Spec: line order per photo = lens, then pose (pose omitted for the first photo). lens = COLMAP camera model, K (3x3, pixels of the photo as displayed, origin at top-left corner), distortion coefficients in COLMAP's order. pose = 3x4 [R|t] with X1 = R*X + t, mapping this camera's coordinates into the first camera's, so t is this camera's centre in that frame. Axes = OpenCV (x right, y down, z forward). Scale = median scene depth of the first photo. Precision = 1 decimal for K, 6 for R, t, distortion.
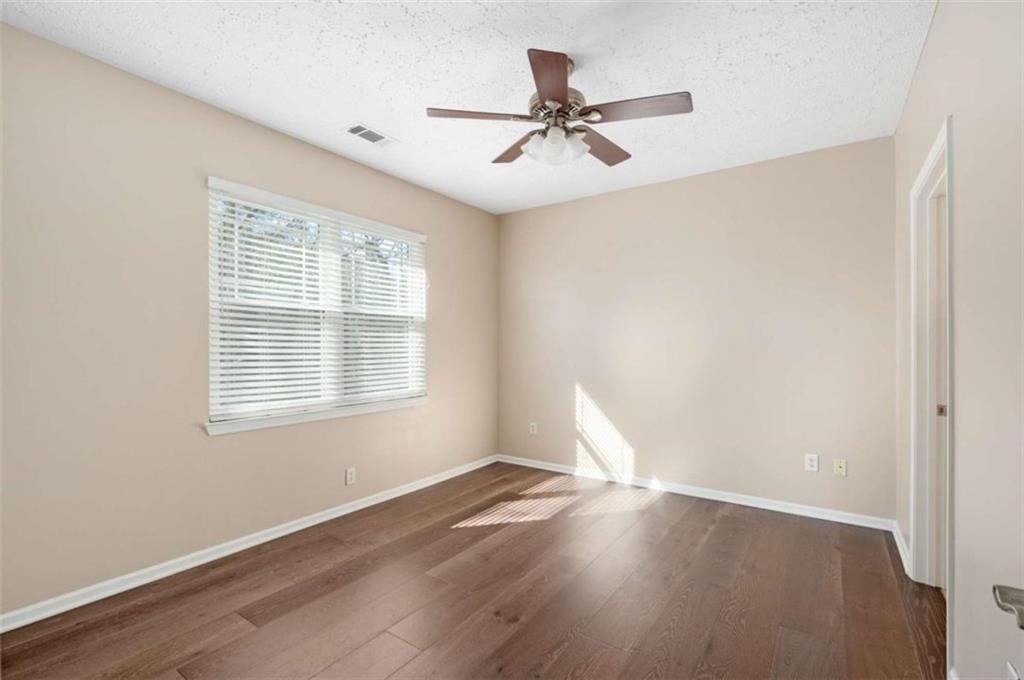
lens RADIAL K [[462.5, 0, 517.5], [0, 462.5, 339.4], [0, 0, 1]] dist [0.000550, -0.000063]
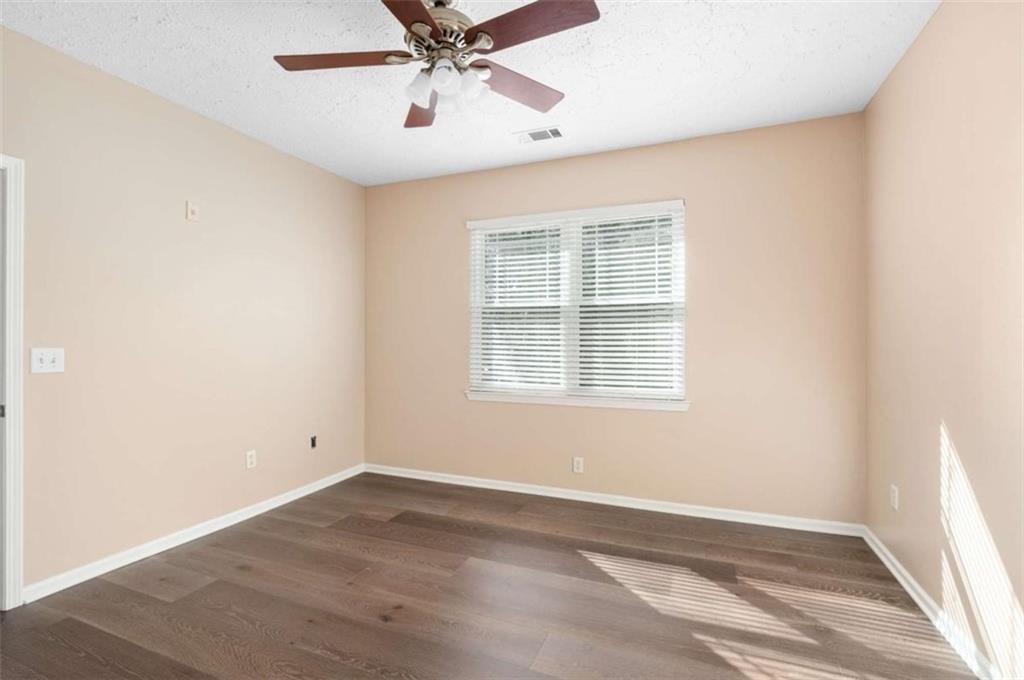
lens RADIAL K [[462.5, 0, 517.5], [0, 462.5, 339.4], [0, 0, 1]] dist [0.000550, -0.000063]
pose [[0.206127, 0.001865, -0.978523, 0.610975], [0.016525, 0.999849, 0.005387, 0.008548], [0.978386, -0.017280, 0.206065, 0.655321]]
